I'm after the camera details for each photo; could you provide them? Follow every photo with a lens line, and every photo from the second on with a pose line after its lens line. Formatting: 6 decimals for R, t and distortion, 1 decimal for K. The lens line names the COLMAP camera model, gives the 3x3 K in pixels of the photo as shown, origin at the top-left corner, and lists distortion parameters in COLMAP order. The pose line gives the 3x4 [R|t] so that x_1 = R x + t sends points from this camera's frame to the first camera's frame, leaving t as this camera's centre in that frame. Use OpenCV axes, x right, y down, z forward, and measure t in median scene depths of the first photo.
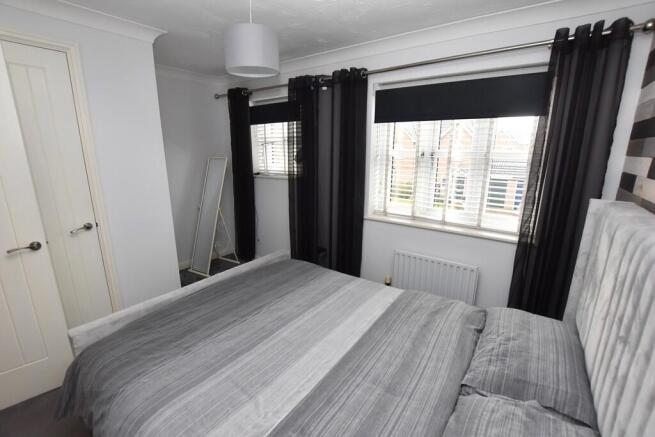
lens RADIAL K [[296.2, 0, 323.9], [0, 296.2, 216.8], [0, 0, 1]] dist [0.000848, -0.000601]
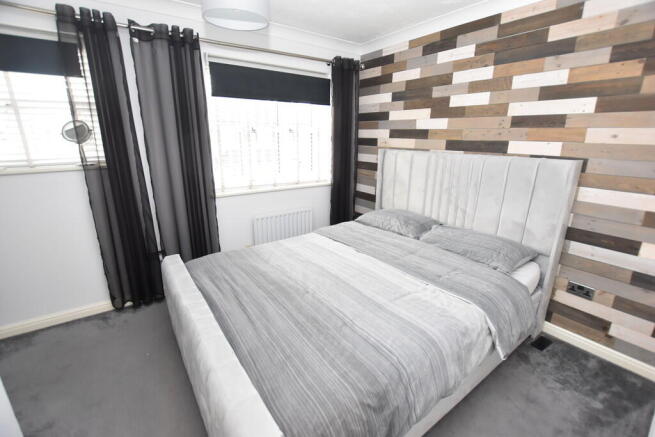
lens RADIAL K [[296.2, 0, 322.9], [0, 296.2, 220.6], [0, 0, 1]] dist [0.000848, -0.000601]
pose [[0.322837, -0.266202, 0.908247, -0.726271], [0.210785, 0.955752, 0.205202, -0.051529], [-0.922684, 0.125198, 0.364663, 0.374166]]
